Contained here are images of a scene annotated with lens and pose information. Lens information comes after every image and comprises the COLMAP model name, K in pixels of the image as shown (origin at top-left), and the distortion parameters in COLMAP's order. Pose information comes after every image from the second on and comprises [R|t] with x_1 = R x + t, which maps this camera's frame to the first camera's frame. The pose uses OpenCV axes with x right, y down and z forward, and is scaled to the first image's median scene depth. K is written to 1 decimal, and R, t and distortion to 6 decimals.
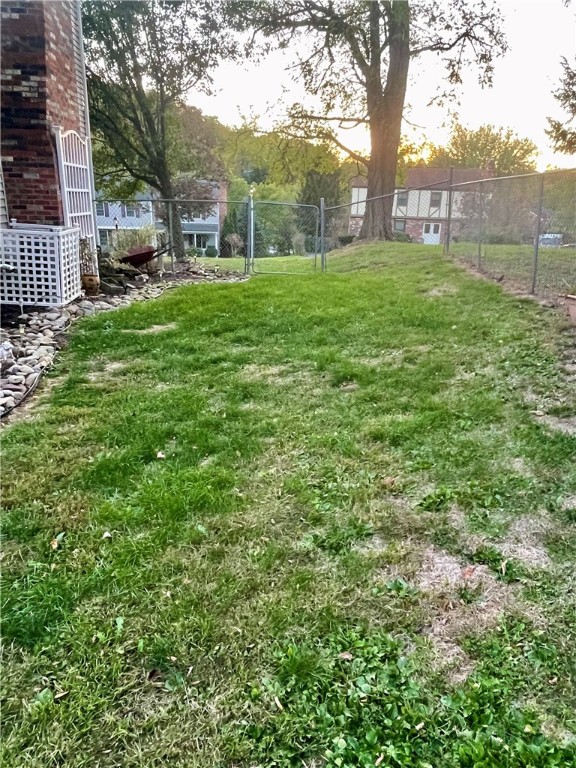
lens RADIAL K [[546.5, 0, 287.3], [0, 546.5, 384.1], [0, 0, 1]] dist [-0.004992, 0.000046]
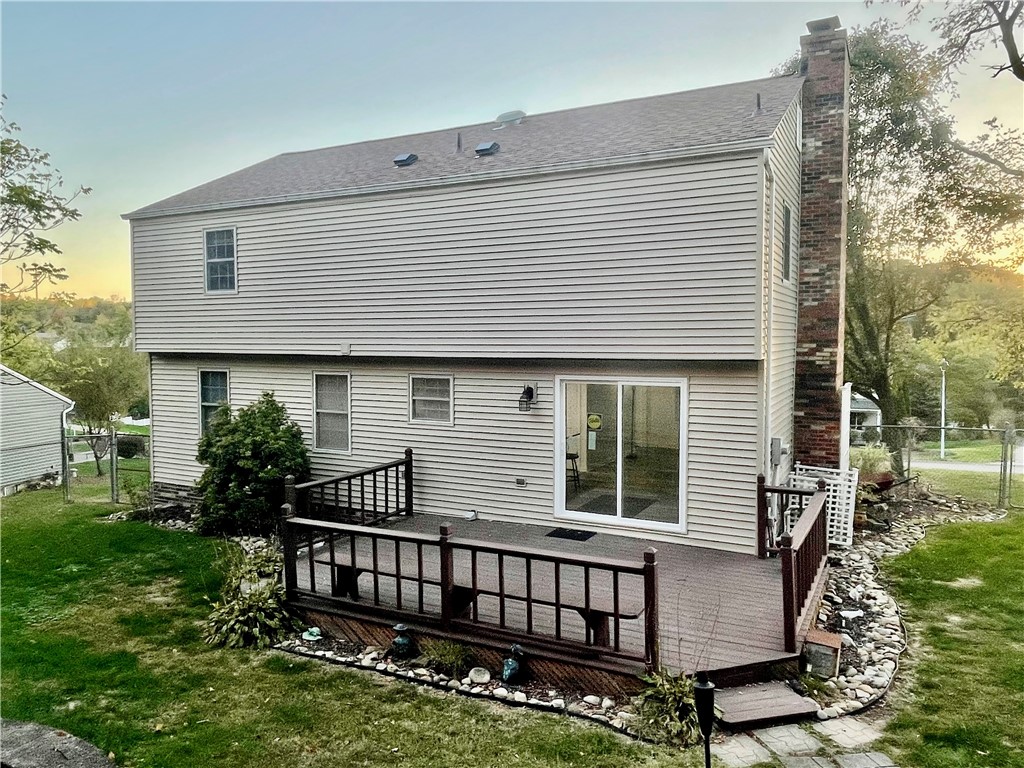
lens RADIAL K [[728.6, 0, 513.2], [0, 728.6, 380.5], [0, 0, 1]] dist [-0.004992, 0.000046]
pose [[0.848623, -0.002148, -0.528994, -0.201198], [-0.148013, 0.959087, -0.241340, -0.004005], [0.507869, 0.283104, 0.813585, -0.642825]]
